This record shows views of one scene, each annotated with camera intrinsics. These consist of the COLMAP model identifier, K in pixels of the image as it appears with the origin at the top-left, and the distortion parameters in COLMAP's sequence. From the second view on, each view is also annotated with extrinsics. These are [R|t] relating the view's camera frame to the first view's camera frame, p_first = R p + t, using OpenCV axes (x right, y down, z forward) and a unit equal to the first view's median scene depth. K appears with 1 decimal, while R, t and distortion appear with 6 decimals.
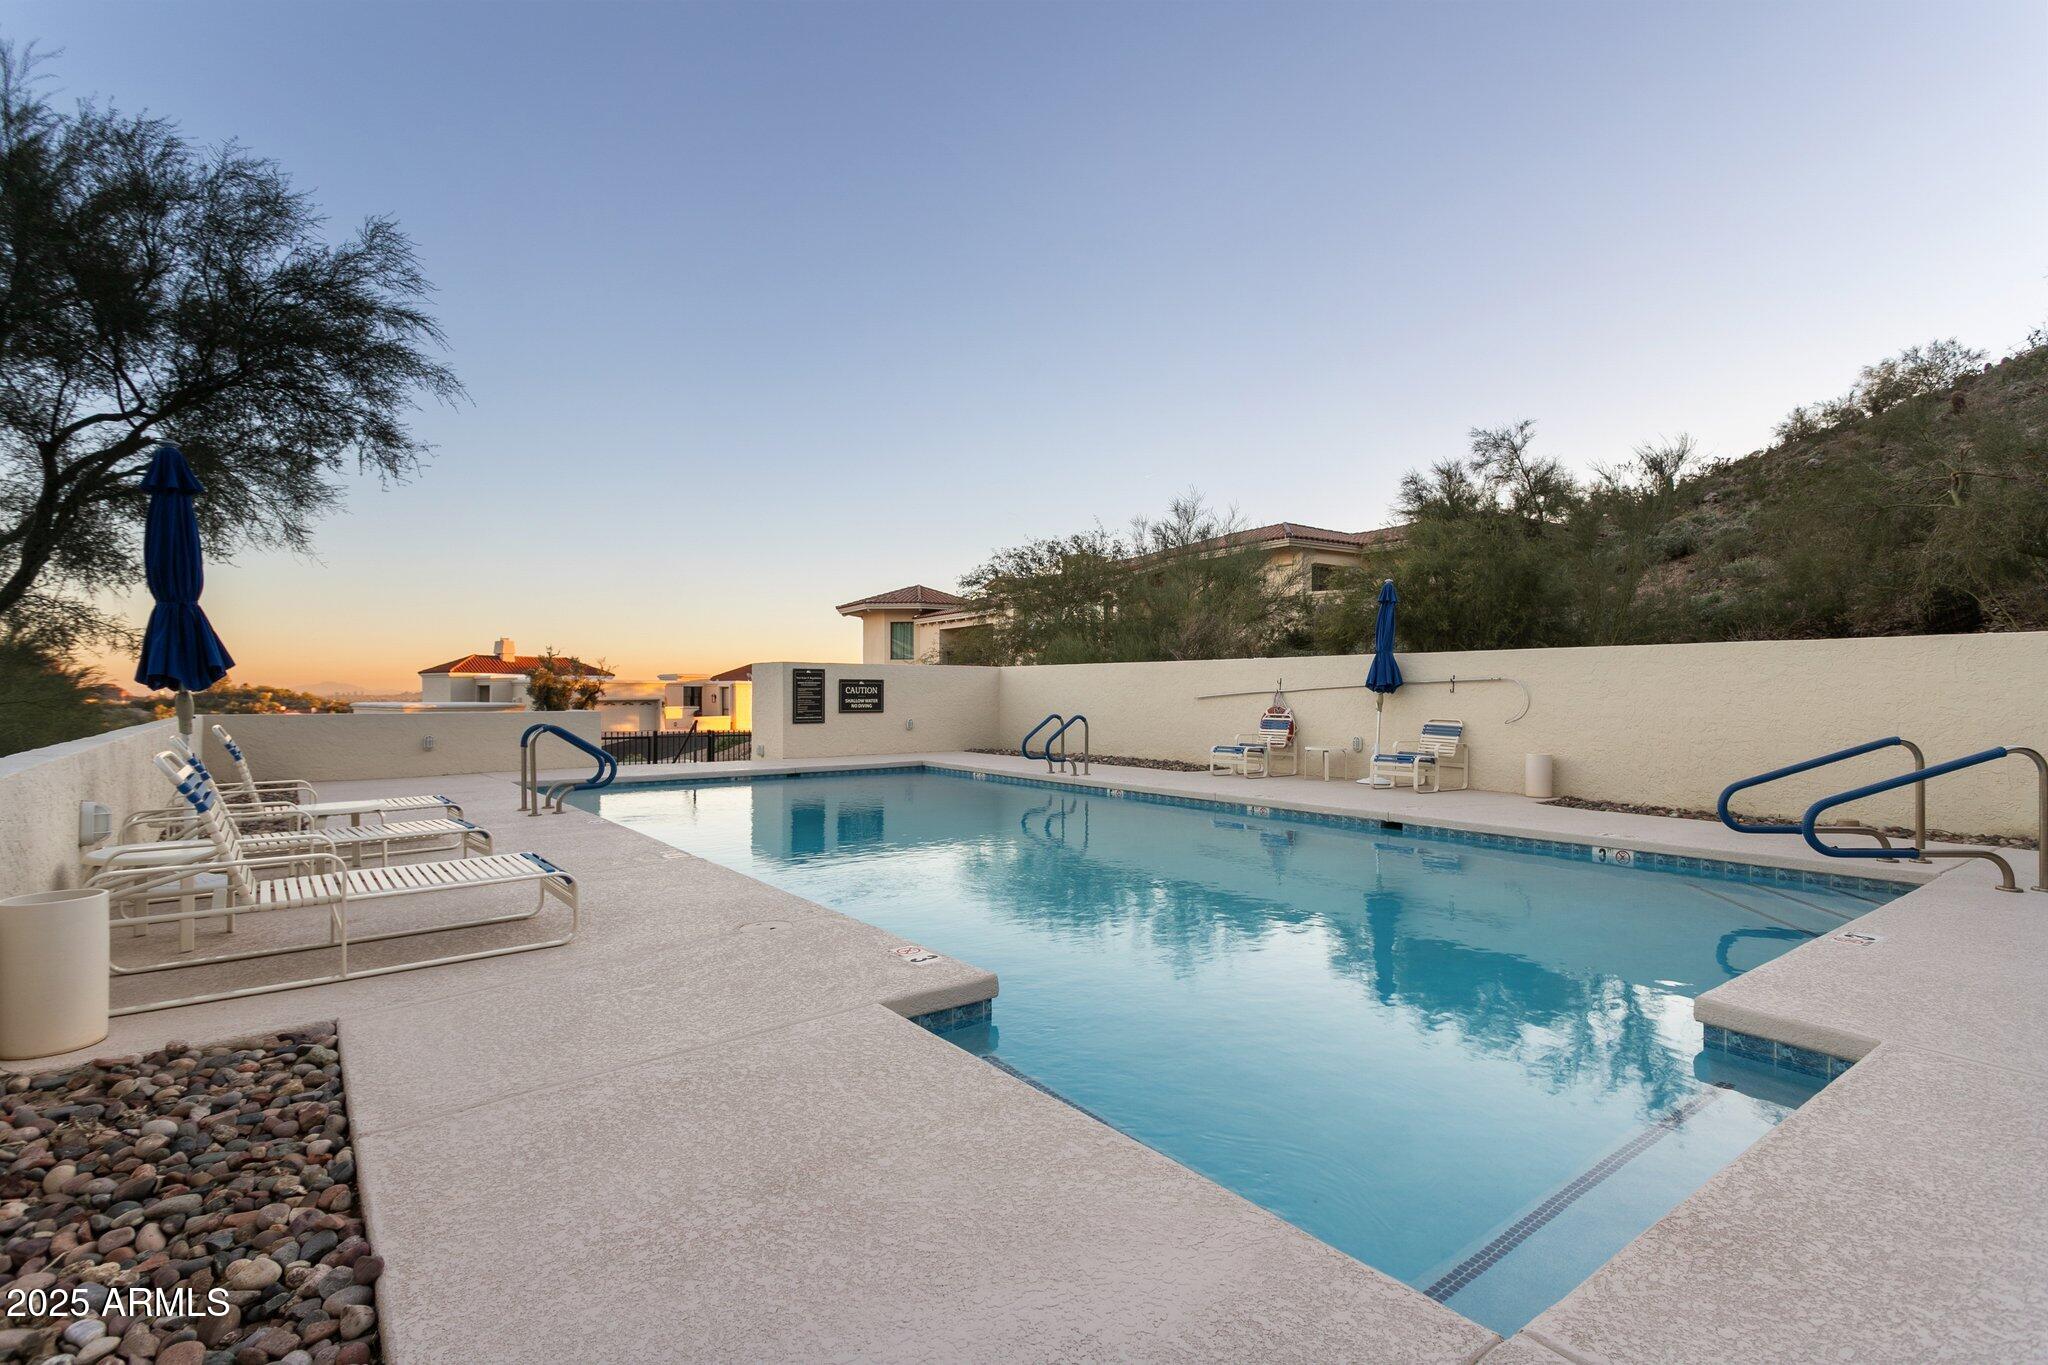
lens RADIAL K [[963.7, 0, 1027.5], [0, 963.7, 689.1], [0, 0, 1]] dist [0.001018, 0.000695]
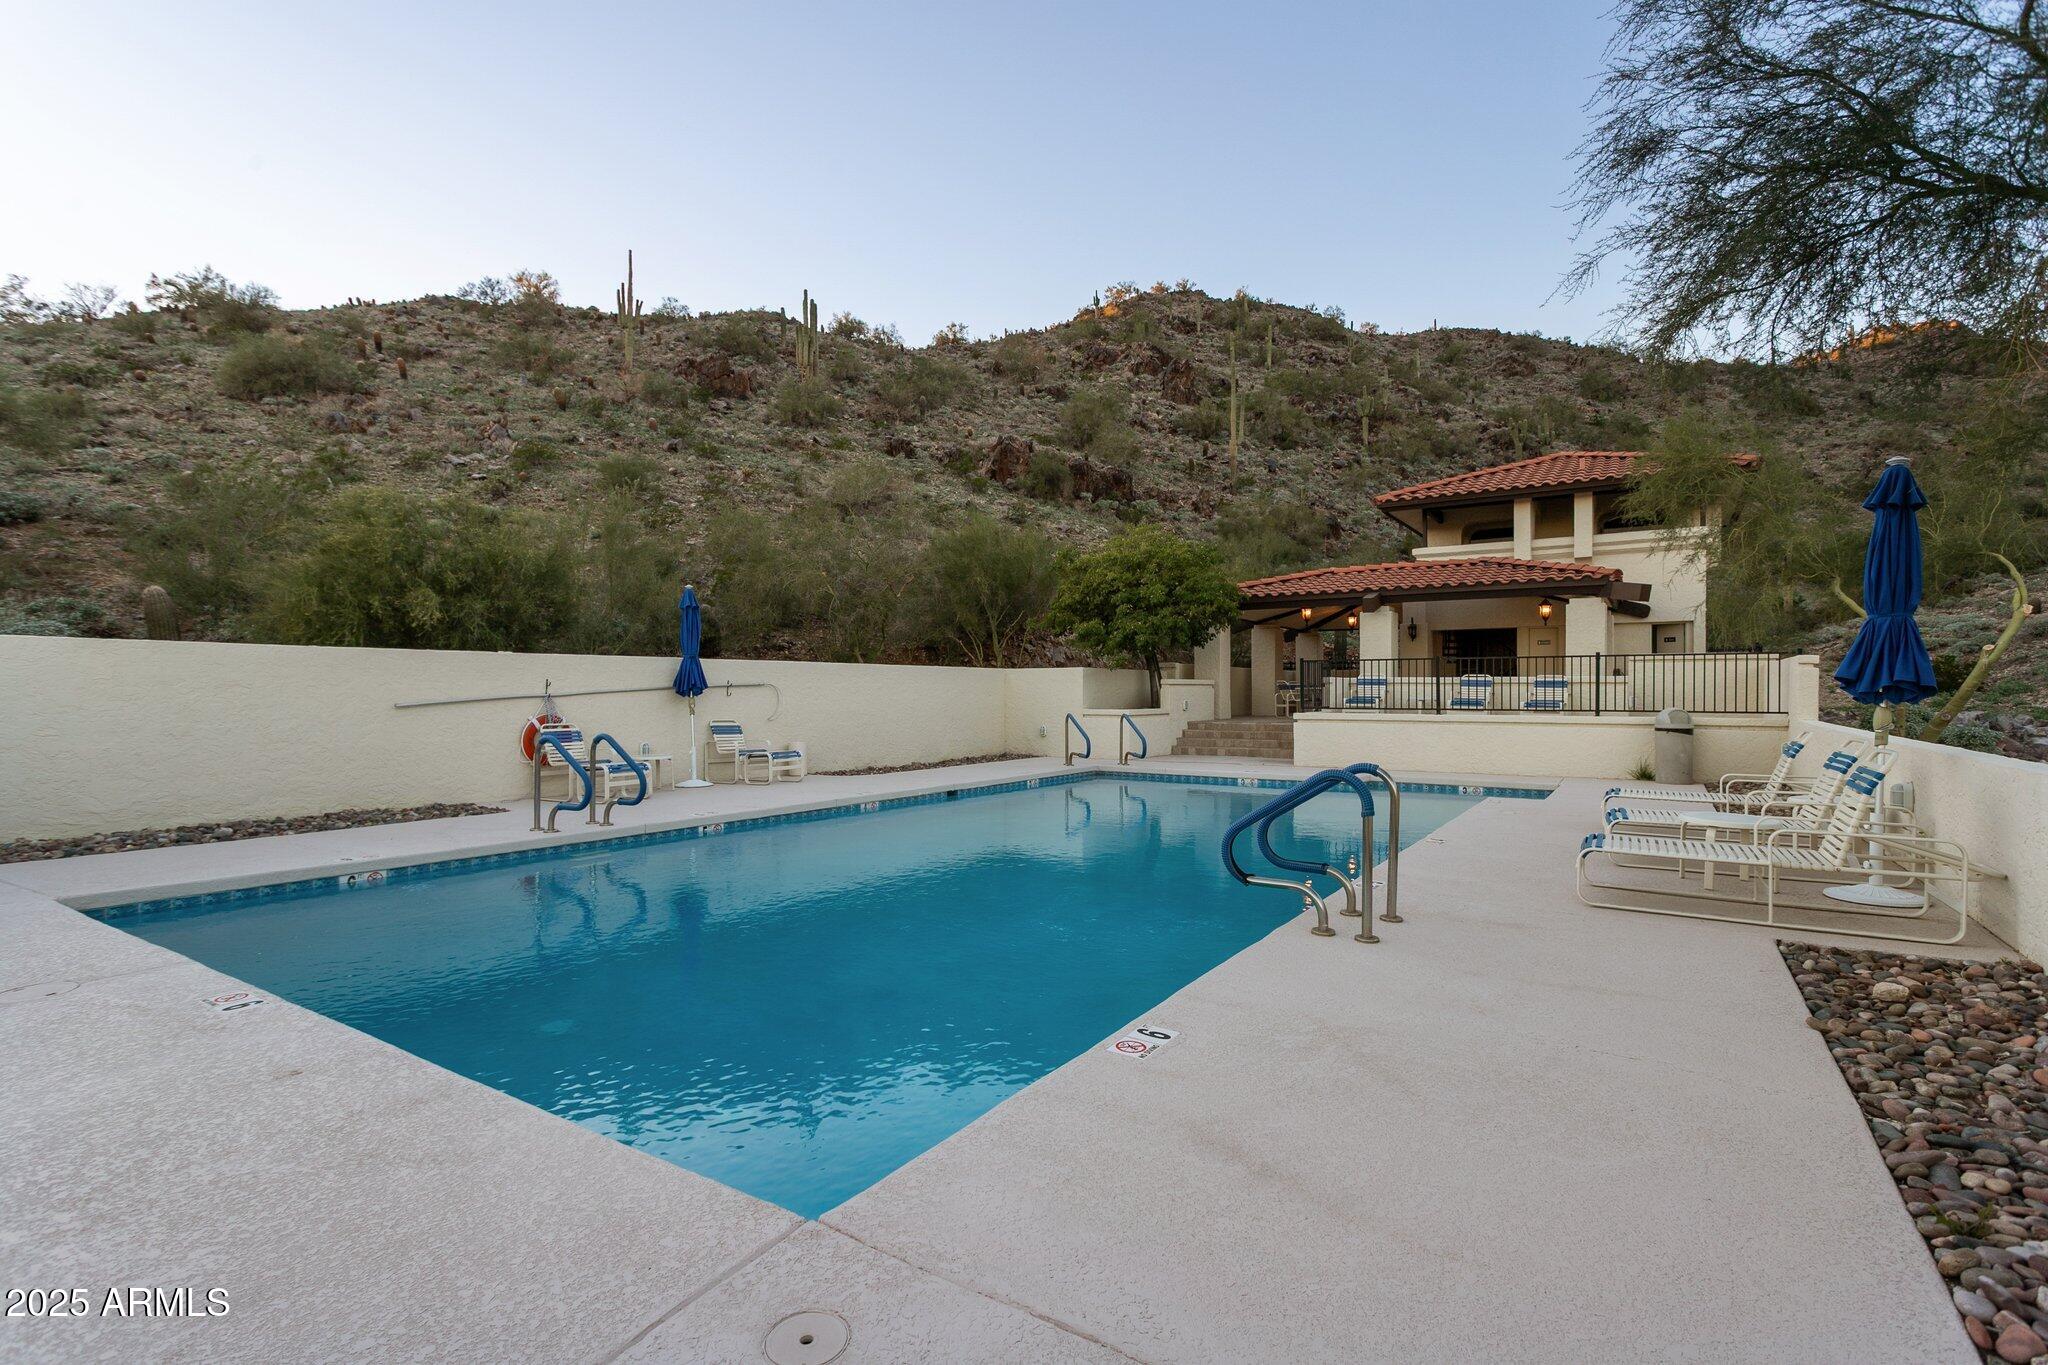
lens RADIAL K [[963.7, 0, 1027.5], [0, 963.7, 689.1], [0, 0, 1]] dist [0.001018, 0.000695]
pose [[-0.321246, 0.012744, 0.946910, -0.519392], [0.013107, 0.999873, -0.009010, 0.007895], [-0.946905, 0.009517, -0.321372, 0.766531]]
